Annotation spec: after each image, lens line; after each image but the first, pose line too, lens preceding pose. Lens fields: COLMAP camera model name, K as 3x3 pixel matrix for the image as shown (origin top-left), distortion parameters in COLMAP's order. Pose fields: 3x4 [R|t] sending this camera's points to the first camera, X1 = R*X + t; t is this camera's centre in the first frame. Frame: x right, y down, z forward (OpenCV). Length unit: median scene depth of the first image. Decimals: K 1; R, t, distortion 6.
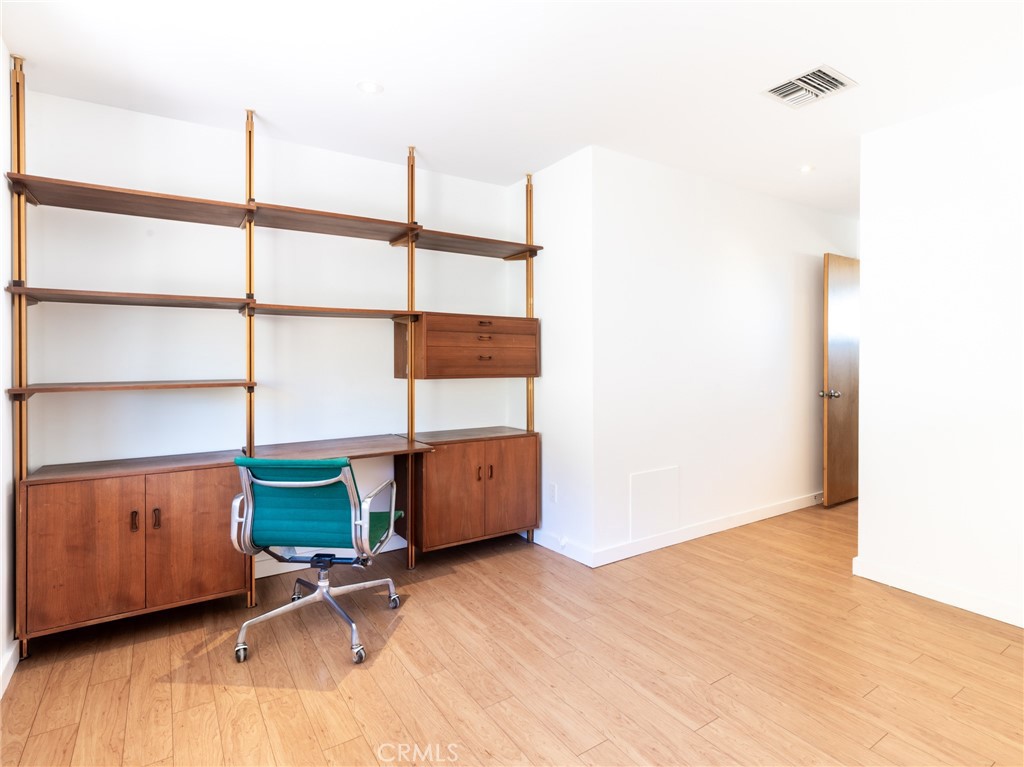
lens RADIAL K [[522.6, 0, 507.5], [0, 522.6, 358.2], [0, 0, 1]] dist [-0.002562, -0.001010]
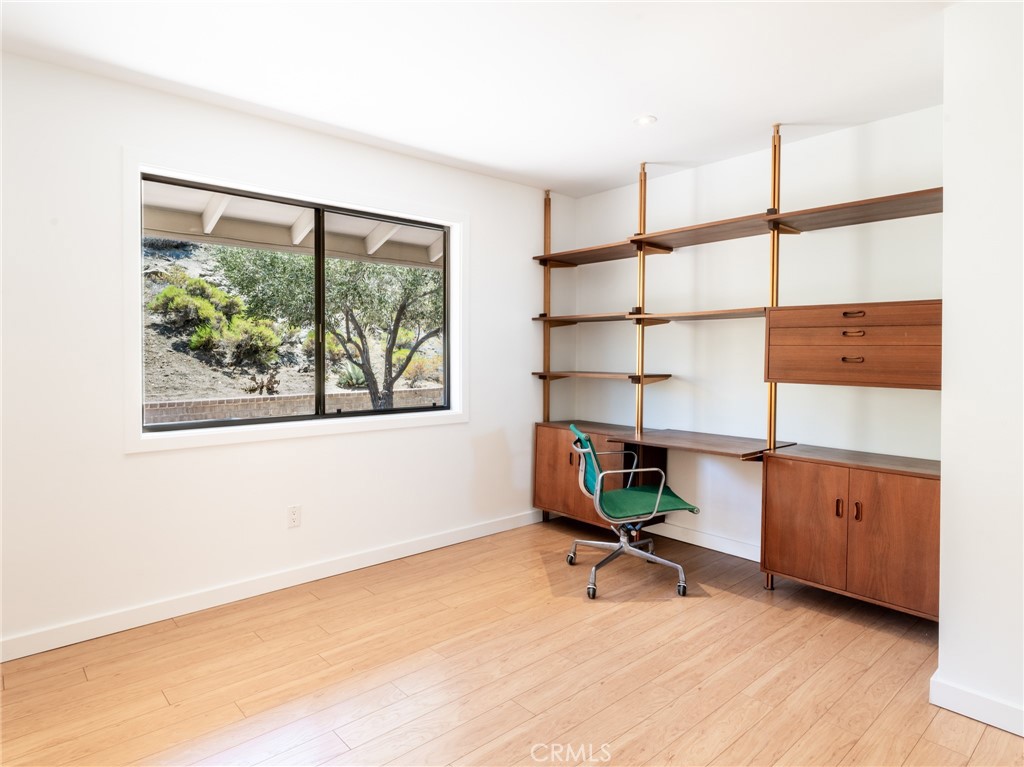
lens RADIAL K [[522.6, 0, 507.5], [0, 522.6, 358.2], [0, 0, 1]] dist [-0.002562, -0.001010]
pose [[0.215341, 0.008172, -0.976505, 0.772570], [-0.010536, 0.999926, 0.006044, -0.002152], [0.976482, 0.008987, 0.215412, 0.449971]]
